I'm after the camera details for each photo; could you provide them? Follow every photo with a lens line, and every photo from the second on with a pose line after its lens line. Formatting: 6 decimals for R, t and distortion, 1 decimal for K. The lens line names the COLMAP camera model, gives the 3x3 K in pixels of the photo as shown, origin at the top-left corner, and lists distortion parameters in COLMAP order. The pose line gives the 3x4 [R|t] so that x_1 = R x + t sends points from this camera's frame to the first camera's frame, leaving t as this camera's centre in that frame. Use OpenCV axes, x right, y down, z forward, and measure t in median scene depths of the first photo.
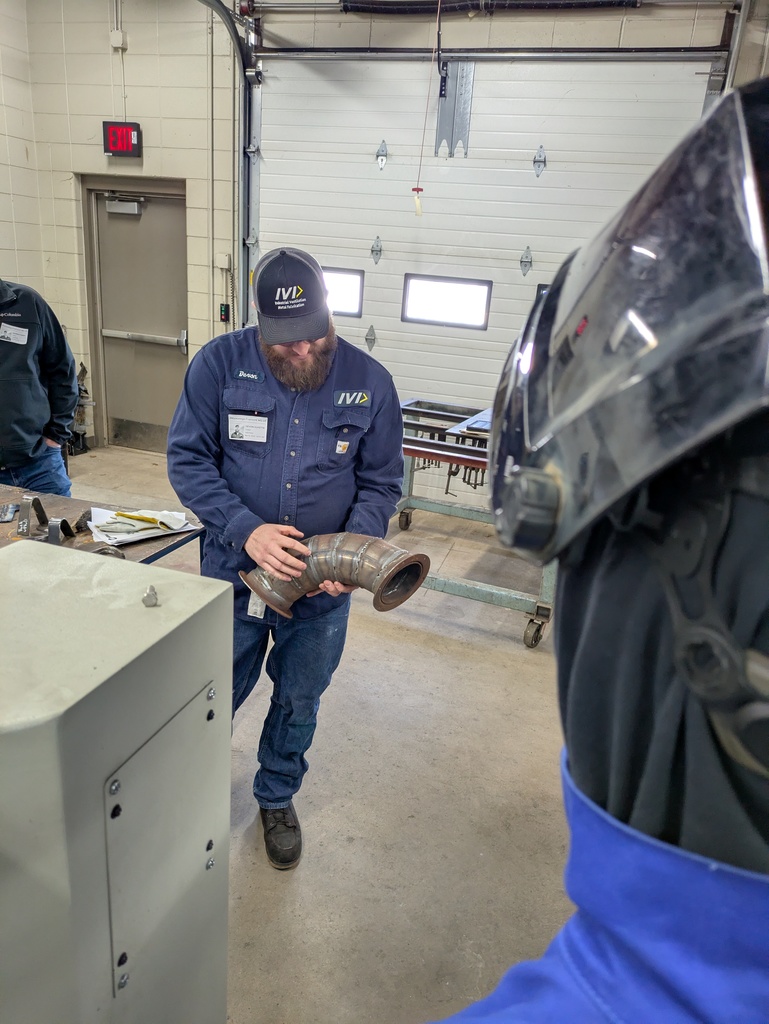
lens RADIAL K [[754.7, 0, 388.7], [0, 754.7, 517.5], [0, 0, 1]] dist [0.046466, -0.021943]
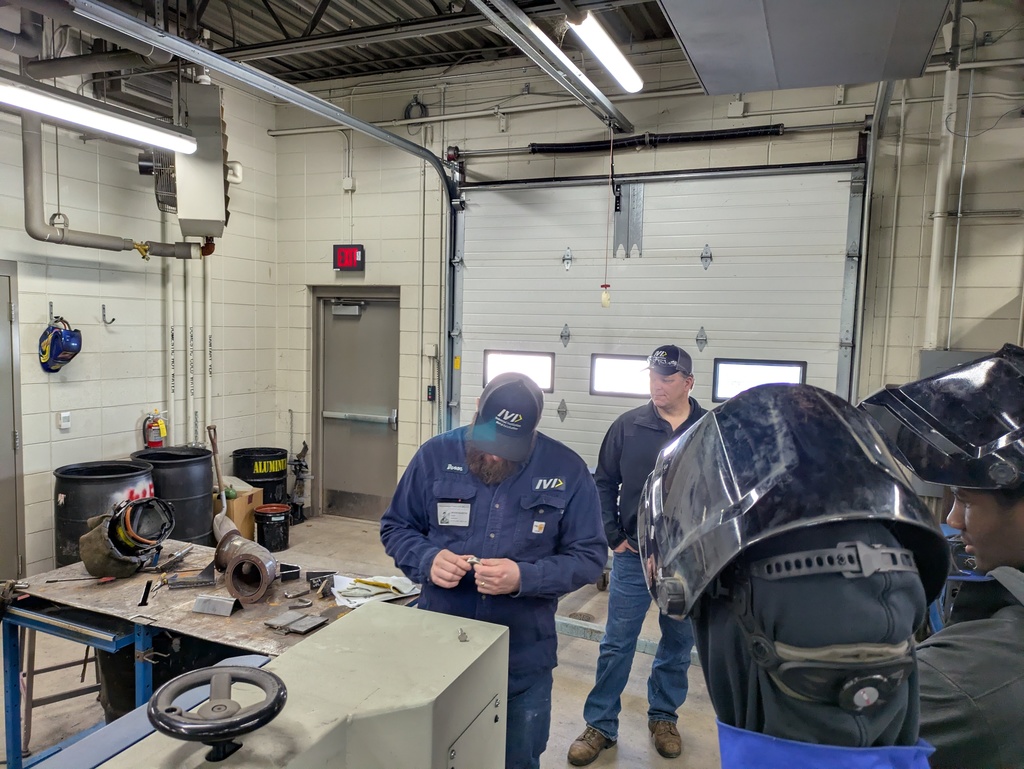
lens RADIAL K [[754.7, 0, 502.7], [0, 754.7, 403.3], [0, 0, 1]] dist [0.046466, -0.021943]
pose [[0.994754, -0.039996, -0.094156, -0.007050], [0.017744, 0.973912, -0.226233, -0.001120], [0.100748, 0.223375, 0.969512, -0.077761]]
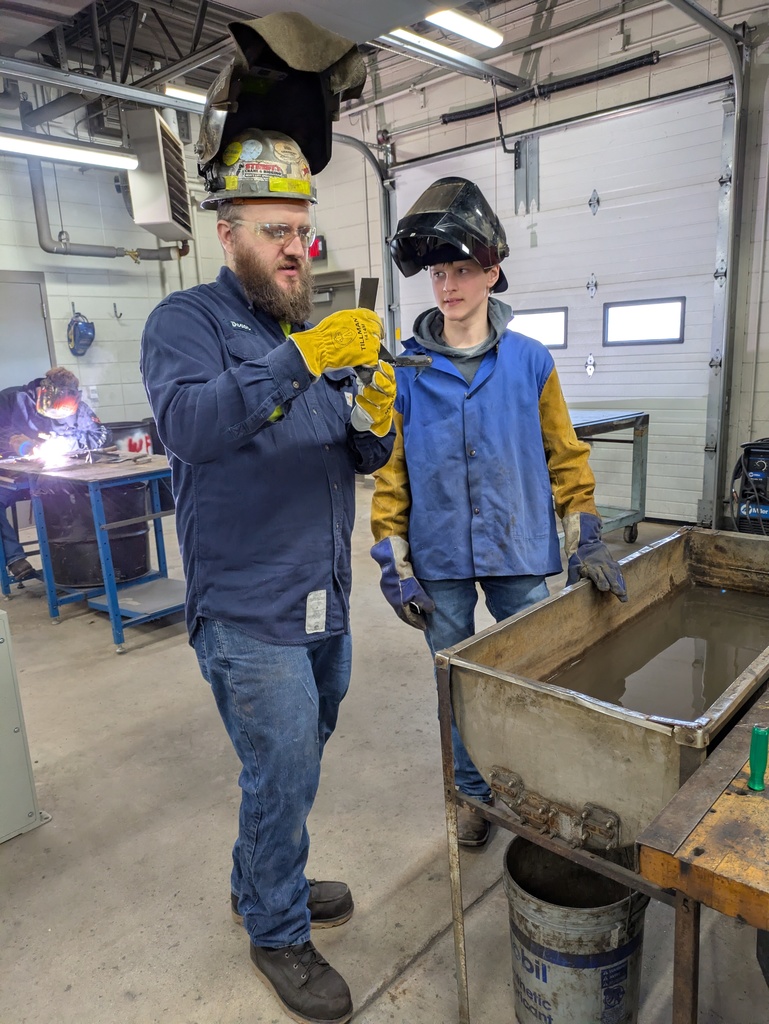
lens RADIAL K [[754.7, 0, 394.2], [0, 754.7, 527.1], [0, 0, 1]] dist [0.046466, -0.021943]
pose [[0.913075, -0.026975, -0.406898, 0.350984], [-0.011353, 0.995741, -0.091489, 0.136699], [0.407633, 0.088156, 0.908881, -0.147946]]
